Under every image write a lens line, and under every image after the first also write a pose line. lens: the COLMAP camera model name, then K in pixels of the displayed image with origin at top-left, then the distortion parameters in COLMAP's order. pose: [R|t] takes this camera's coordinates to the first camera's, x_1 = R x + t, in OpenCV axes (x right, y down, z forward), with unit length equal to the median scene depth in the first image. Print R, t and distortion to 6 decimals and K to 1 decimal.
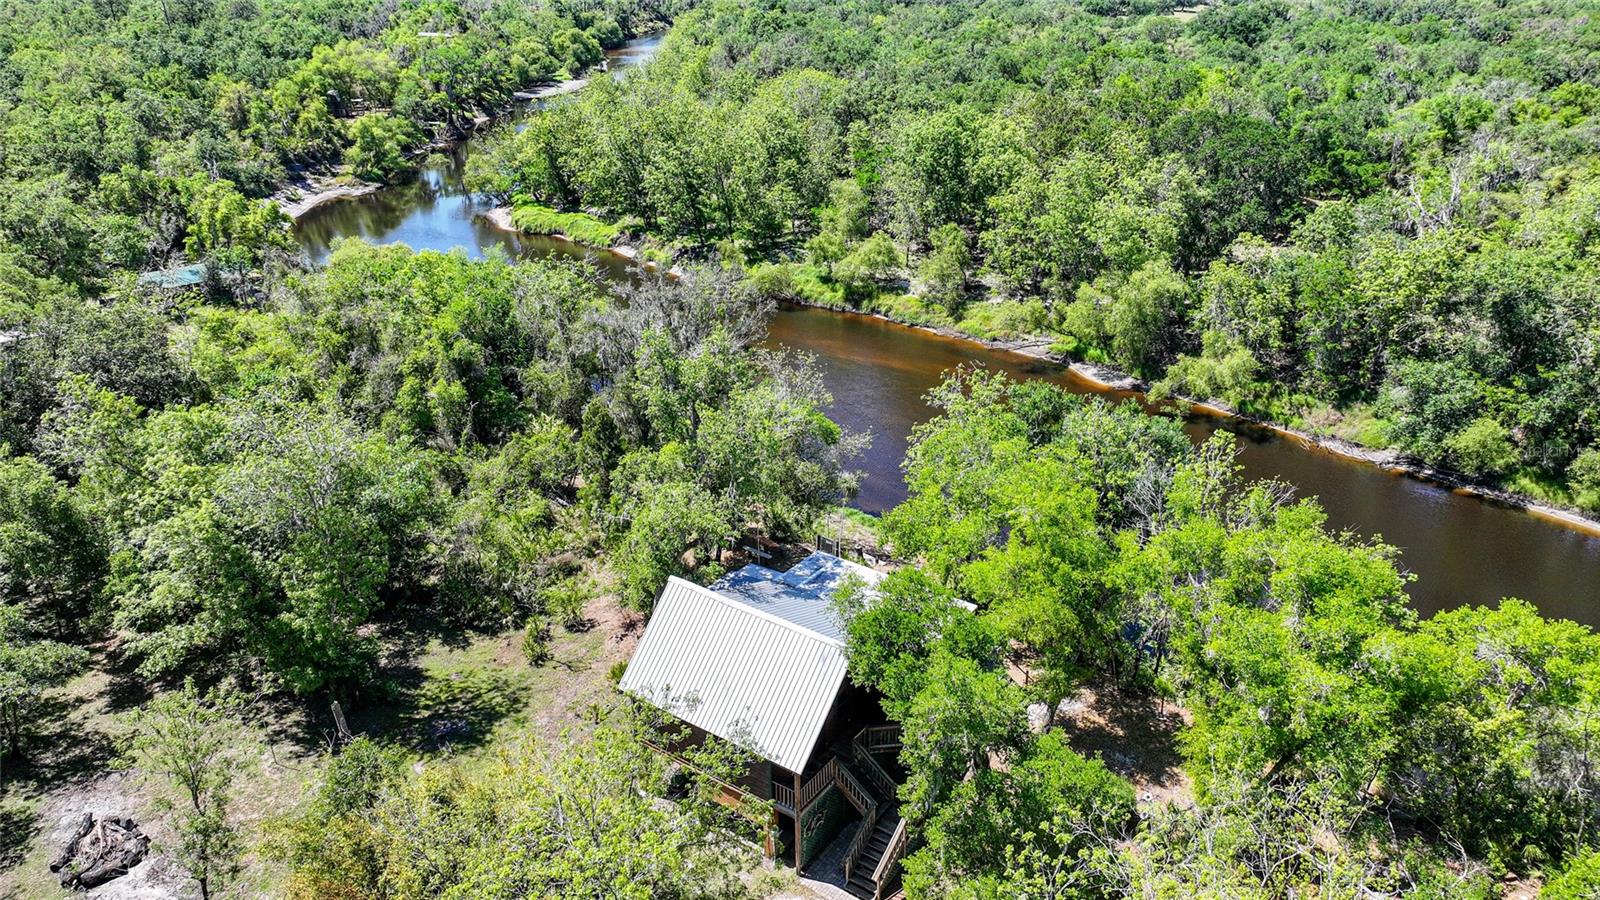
lens RADIAL K [[1131.7, 0, 799.9], [0, 1131.7, 451.0], [0, 0, 1]] dist [0.000349, 0.013983]
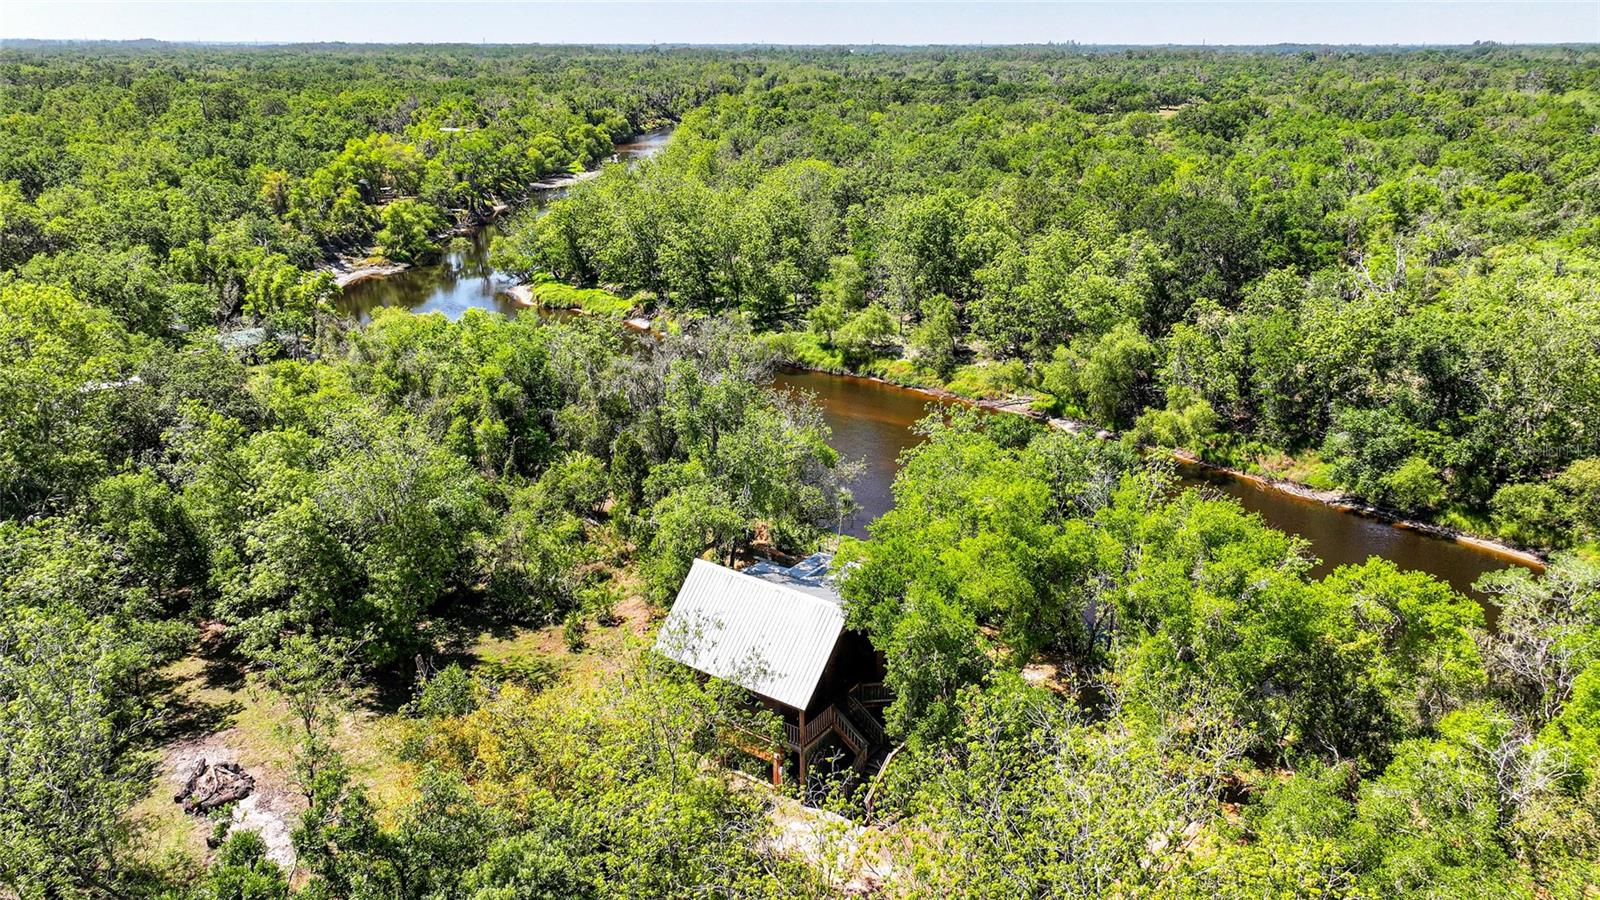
lens RADIAL K [[1131.7, 0, 800.5], [0, 1131.7, 451.5], [0, 0, 1]] dist [0.000349, 0.013983]
pose [[1.000000, 0.000490, -0.000154, -0.001604], [-0.000500, 0.996993, -0.077489, 0.045108], [0.000116, 0.077489, 0.996993, -0.100162]]
